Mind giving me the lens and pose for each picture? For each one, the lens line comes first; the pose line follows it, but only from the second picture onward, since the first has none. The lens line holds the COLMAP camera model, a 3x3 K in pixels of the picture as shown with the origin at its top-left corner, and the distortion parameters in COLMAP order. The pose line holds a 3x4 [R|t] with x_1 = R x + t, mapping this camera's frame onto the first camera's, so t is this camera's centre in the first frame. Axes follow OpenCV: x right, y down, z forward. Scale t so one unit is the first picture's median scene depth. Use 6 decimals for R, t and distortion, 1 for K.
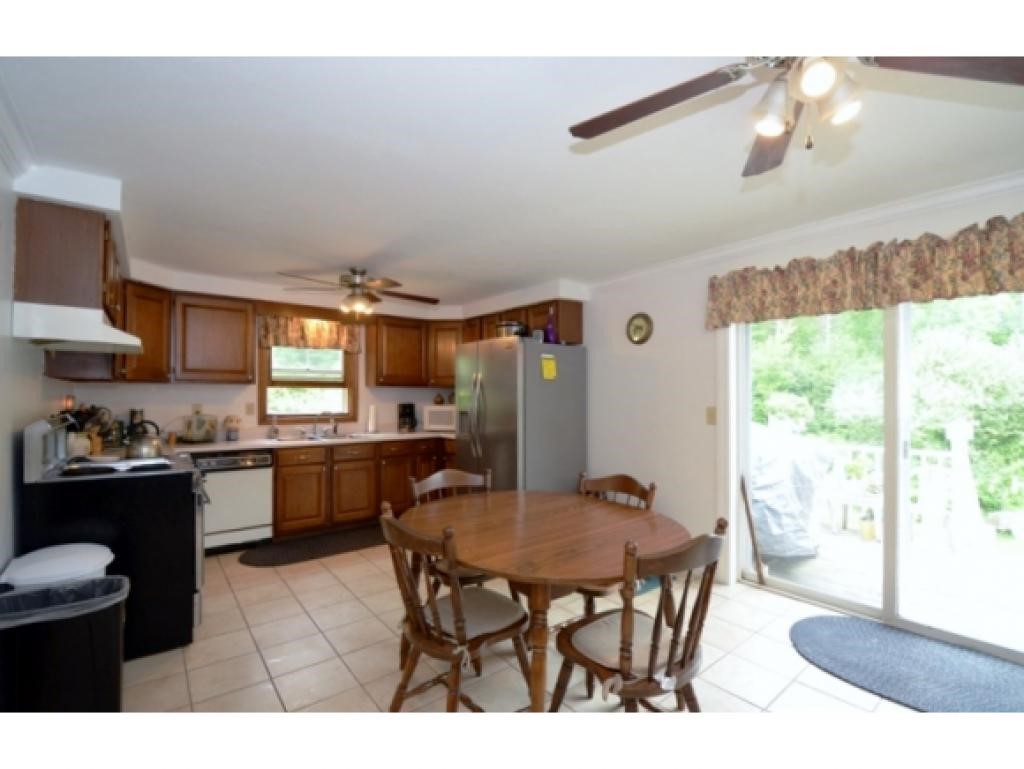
lens RADIAL K [[453.5, 0, 512.0], [0, 453.5, 384.5], [0, 0, 1]] dist [0.002124, -0.018923]
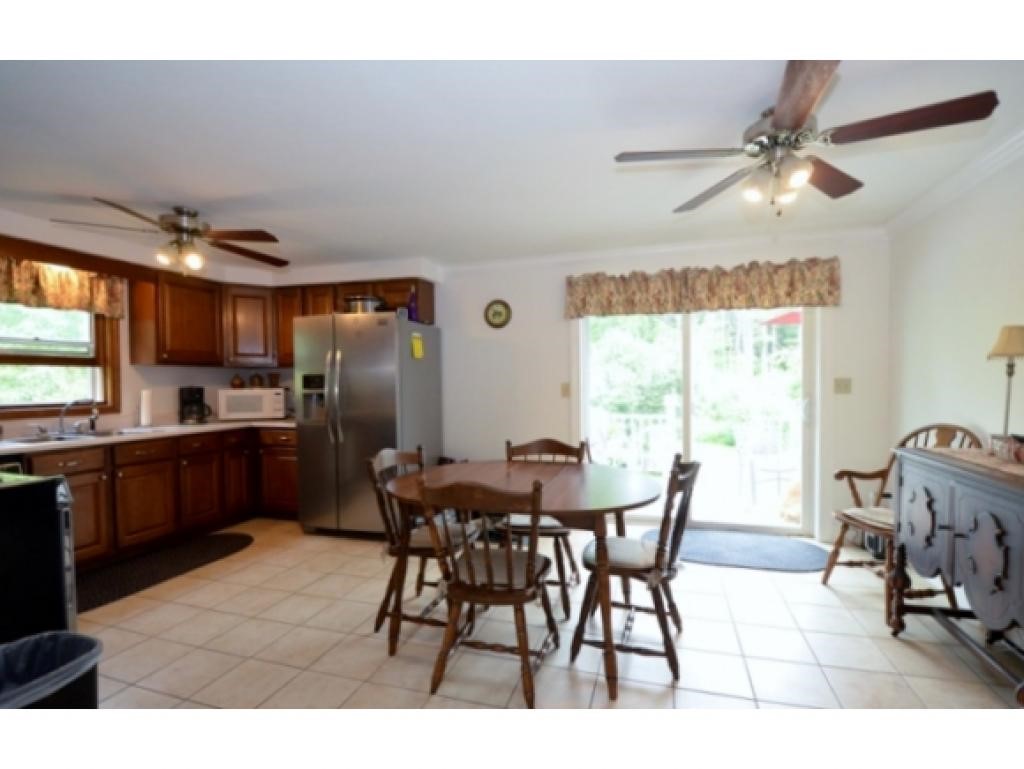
lens RADIAL K [[455.8, 0, 538.3], [0, 455.8, 381.4], [0, 0, 1]] dist [0.010621, -0.019479]
pose [[0.825620, -0.009417, 0.564147, -0.249948], [-0.005120, 0.999695, 0.024180, 0.012922], [-0.564203, -0.022851, 0.825320, 0.020671]]
